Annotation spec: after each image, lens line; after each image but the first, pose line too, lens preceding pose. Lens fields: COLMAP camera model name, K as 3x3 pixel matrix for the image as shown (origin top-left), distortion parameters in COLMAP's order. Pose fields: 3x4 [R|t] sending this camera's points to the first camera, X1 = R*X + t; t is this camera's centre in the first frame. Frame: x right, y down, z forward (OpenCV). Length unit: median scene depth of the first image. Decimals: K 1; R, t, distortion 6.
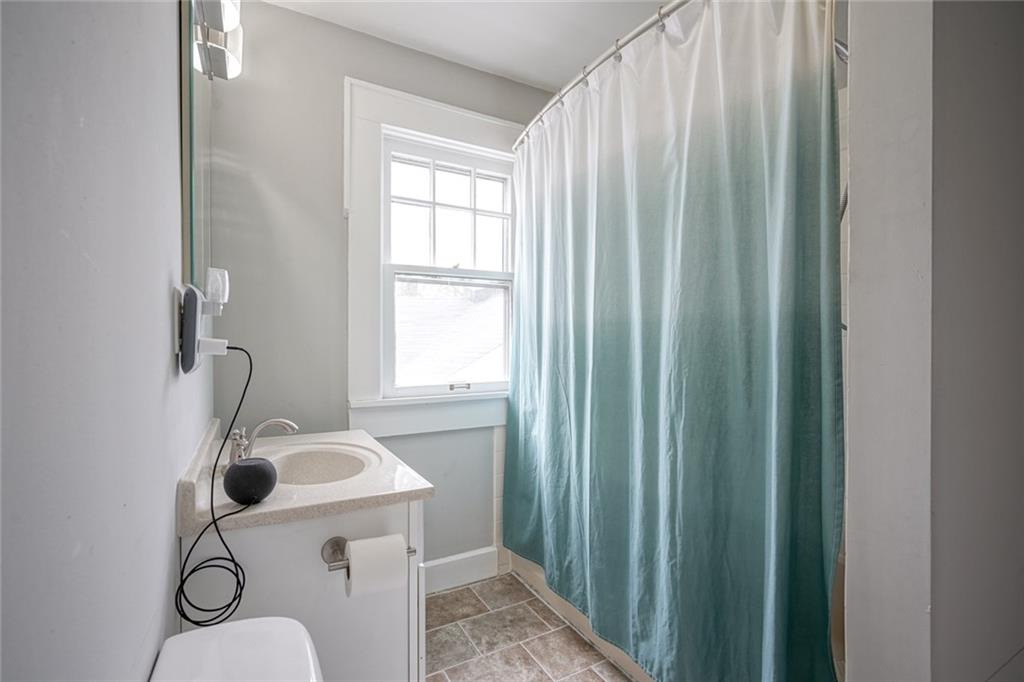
lens RADIAL K [[464.0, 0, 511.7], [0, 464.0, 343.7], [0, 0, 1]] dist [-0.004120, 0.002567]
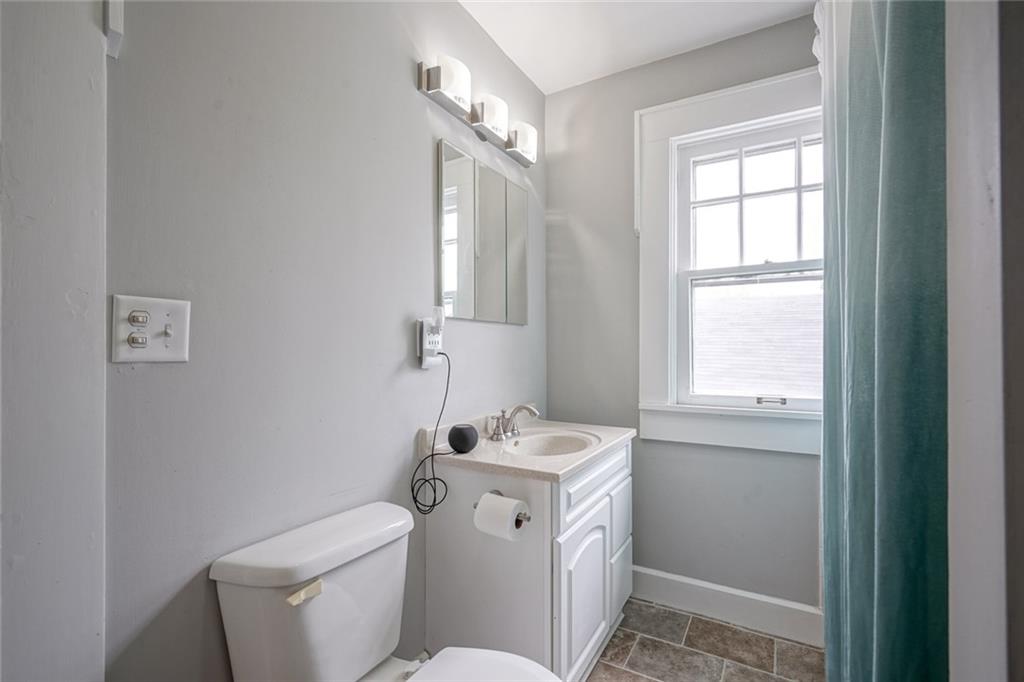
lens RADIAL K [[464.0, 0, 505.7], [0, 464.0, 344.6], [0, 0, 1]] dist [-0.004120, 0.002567]
pose [[0.503799, -0.008785, -0.863776, 0.397856], [-0.000157, 0.999947, -0.010261, -0.002362], [0.863821, 0.005305, 0.503771, 0.153086]]
